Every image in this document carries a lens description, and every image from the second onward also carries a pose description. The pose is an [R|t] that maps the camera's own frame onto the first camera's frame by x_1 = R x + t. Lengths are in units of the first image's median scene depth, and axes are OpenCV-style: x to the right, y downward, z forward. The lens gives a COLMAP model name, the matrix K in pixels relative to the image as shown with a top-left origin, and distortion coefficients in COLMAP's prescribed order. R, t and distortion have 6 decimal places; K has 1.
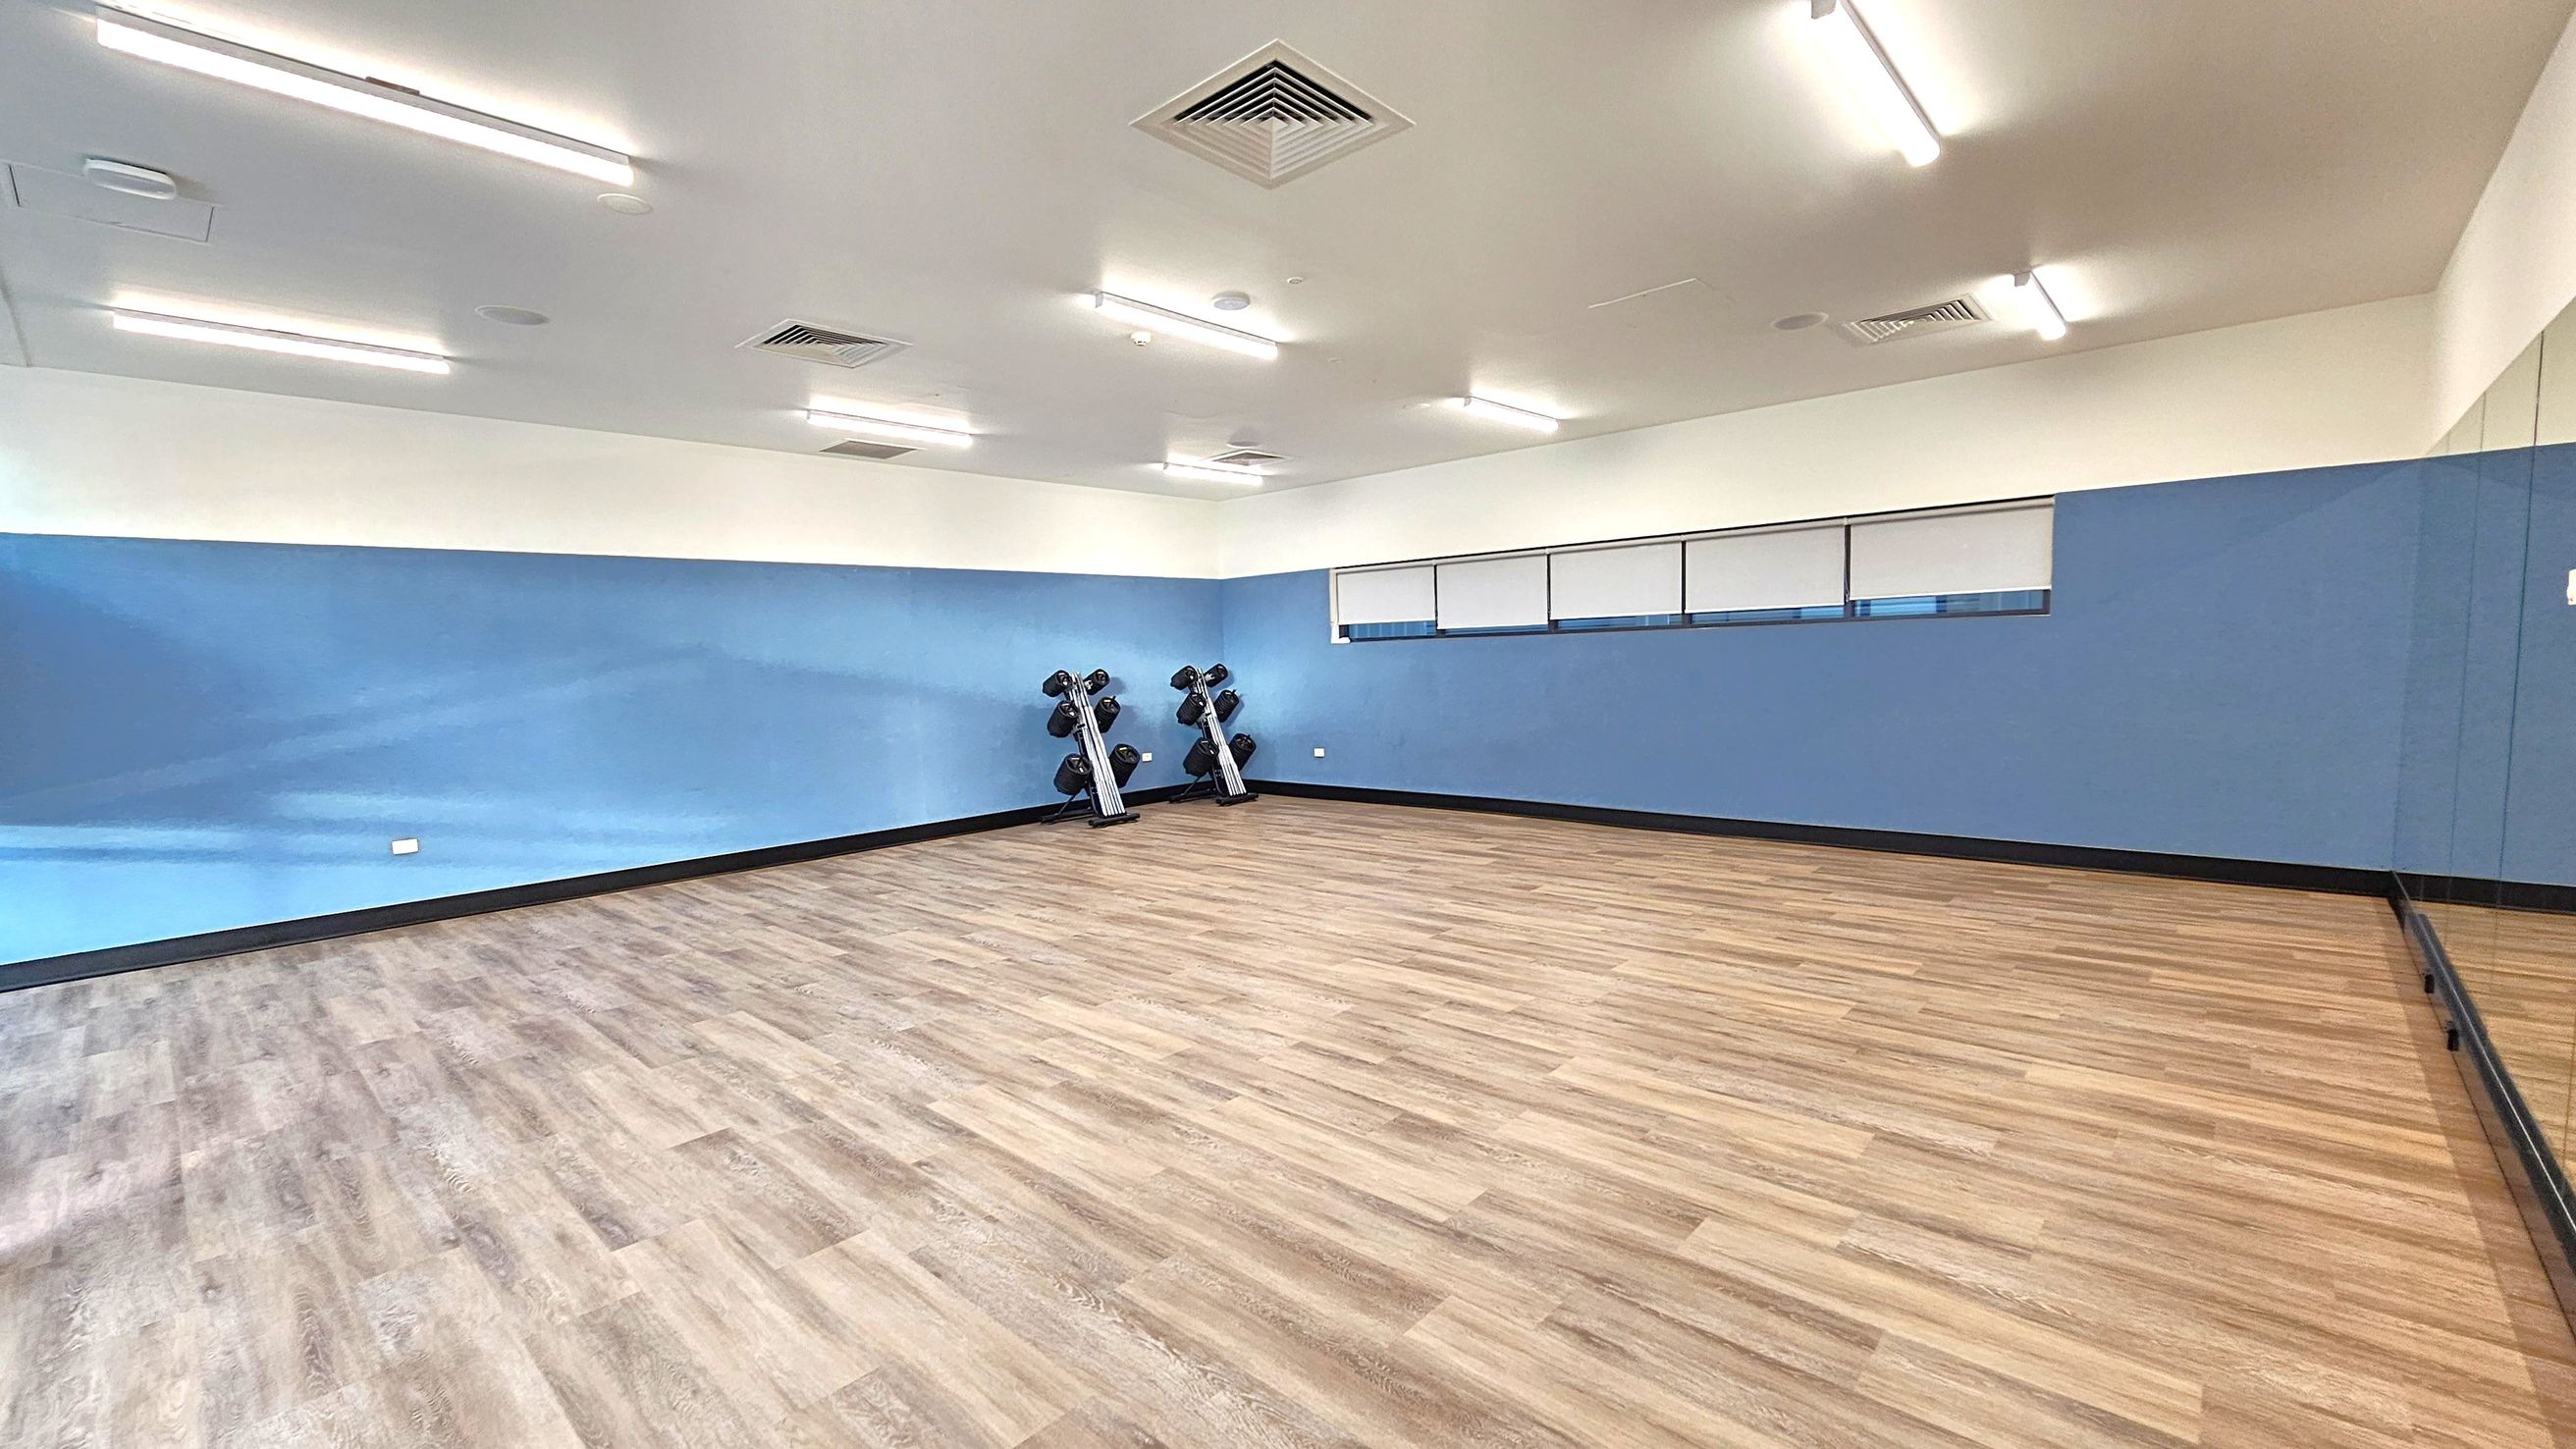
lens RADIAL K [[1061.1, 0, 1284.5], [0, 1061.1, 724.0], [0, 0, 1]] dist [-0.006059, 0.003941]
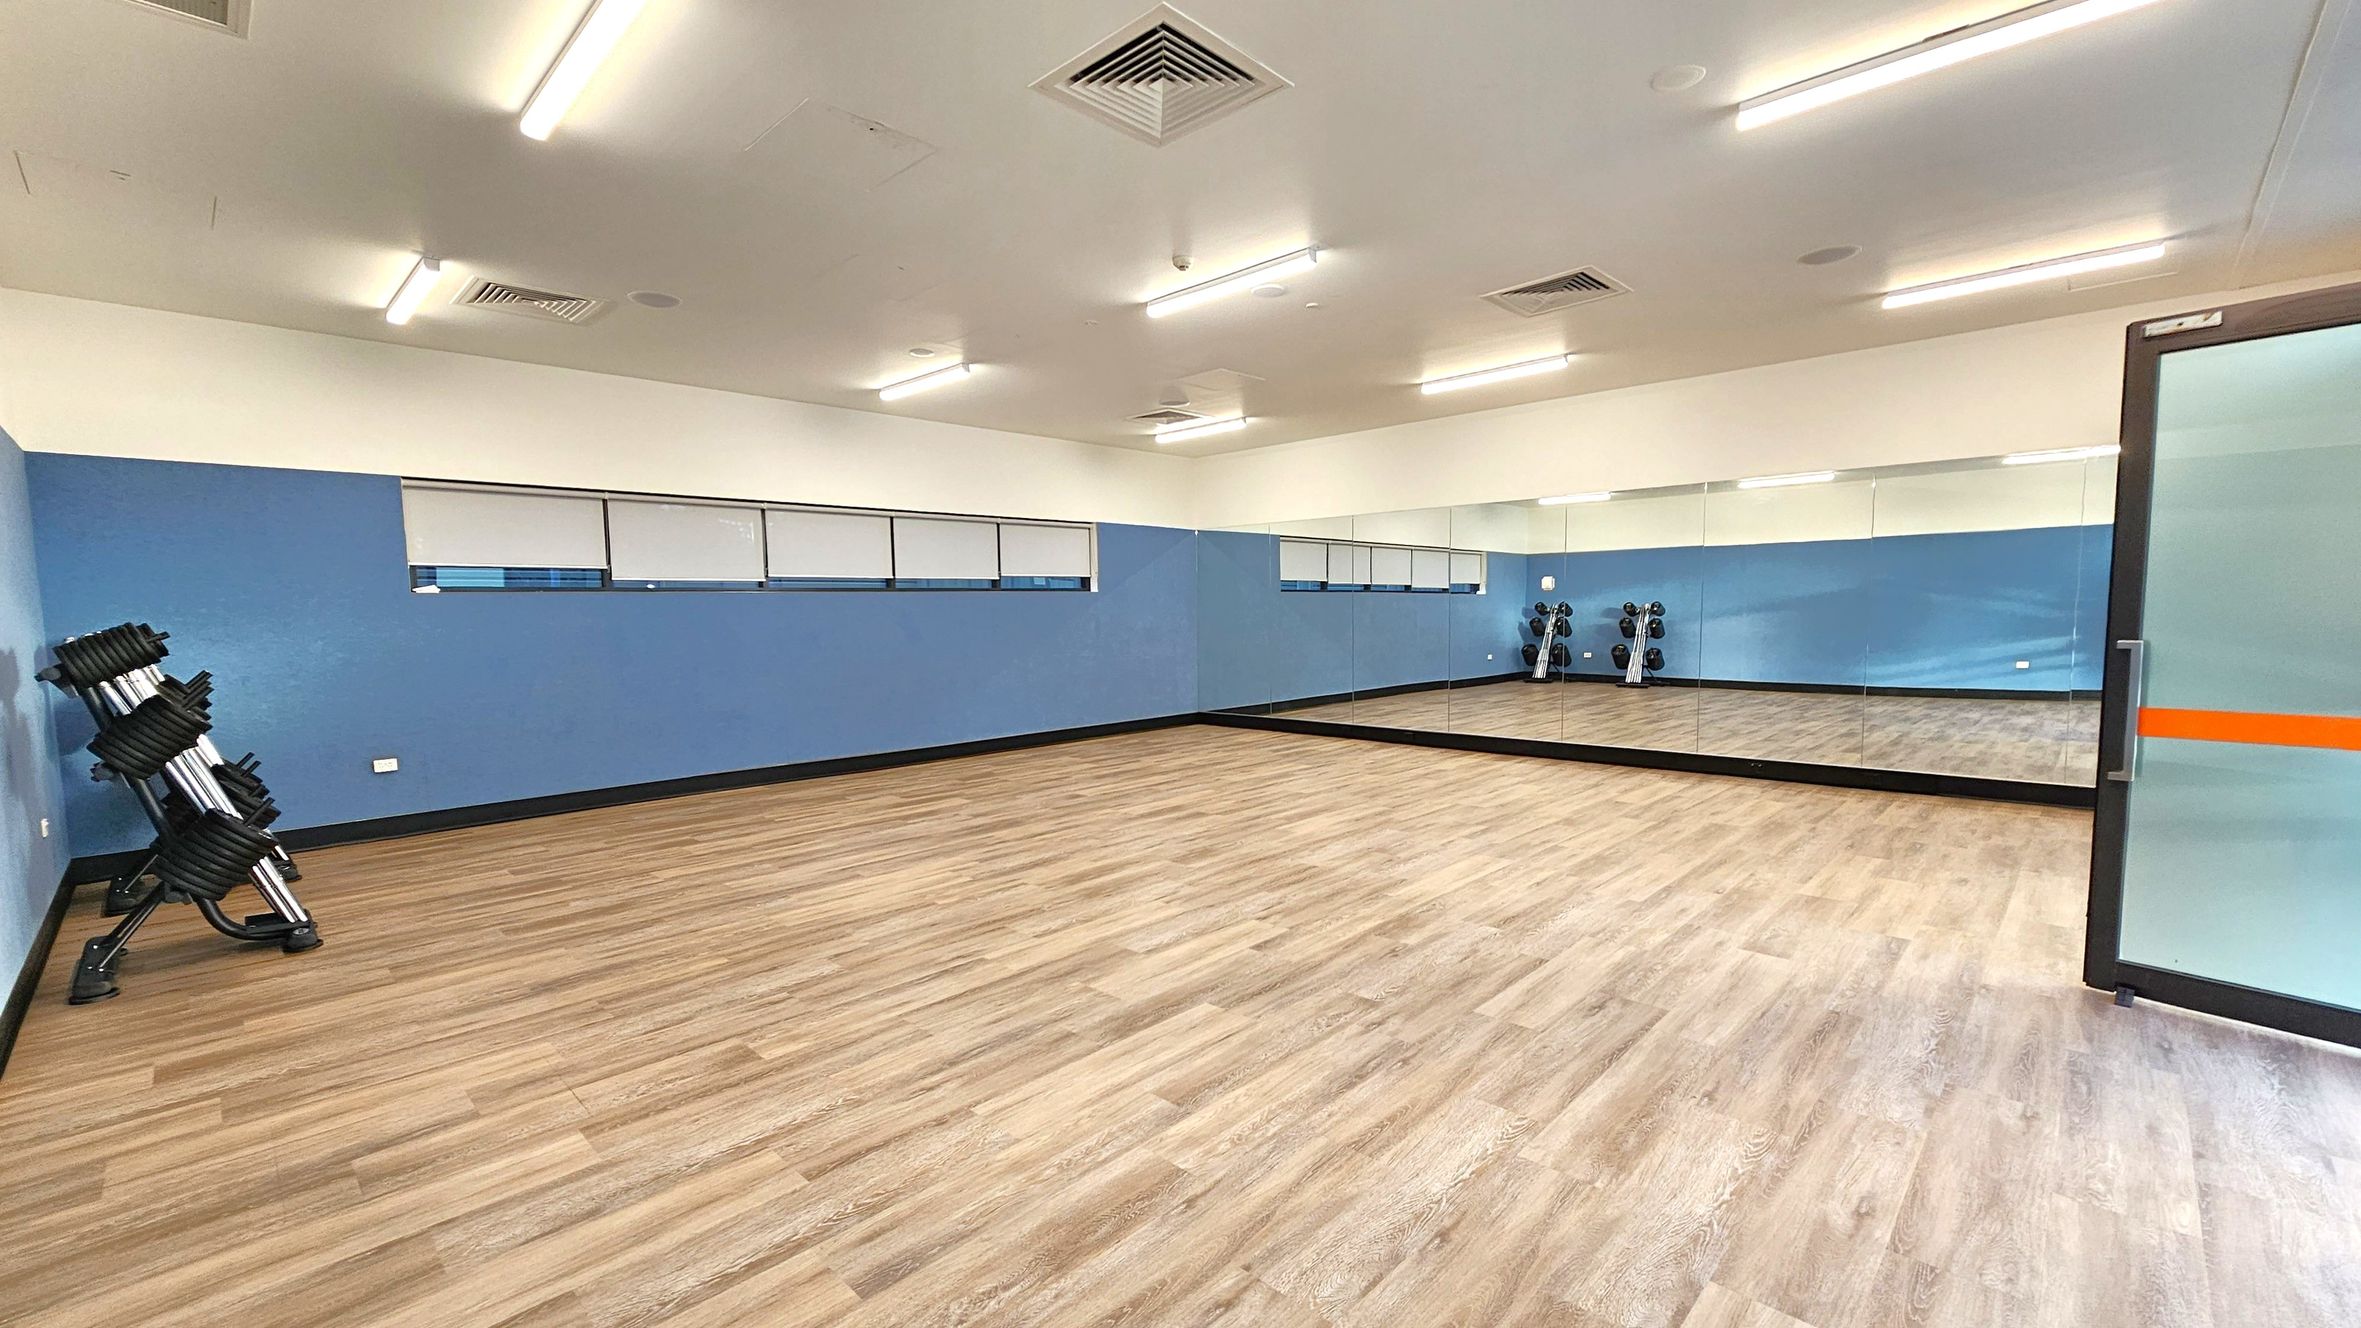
lens RADIAL K [[972.5, 0, 1178.9], [0, 972.5, 665.3], [0, 0, 1]] dist [-0.006059, 0.003941]
pose [[0.026186, -0.027342, 0.999283, -1.094096], [0.083421, 0.996199, 0.025071, -0.015410], [-0.996170, 0.082704, 0.028367, 1.052100]]
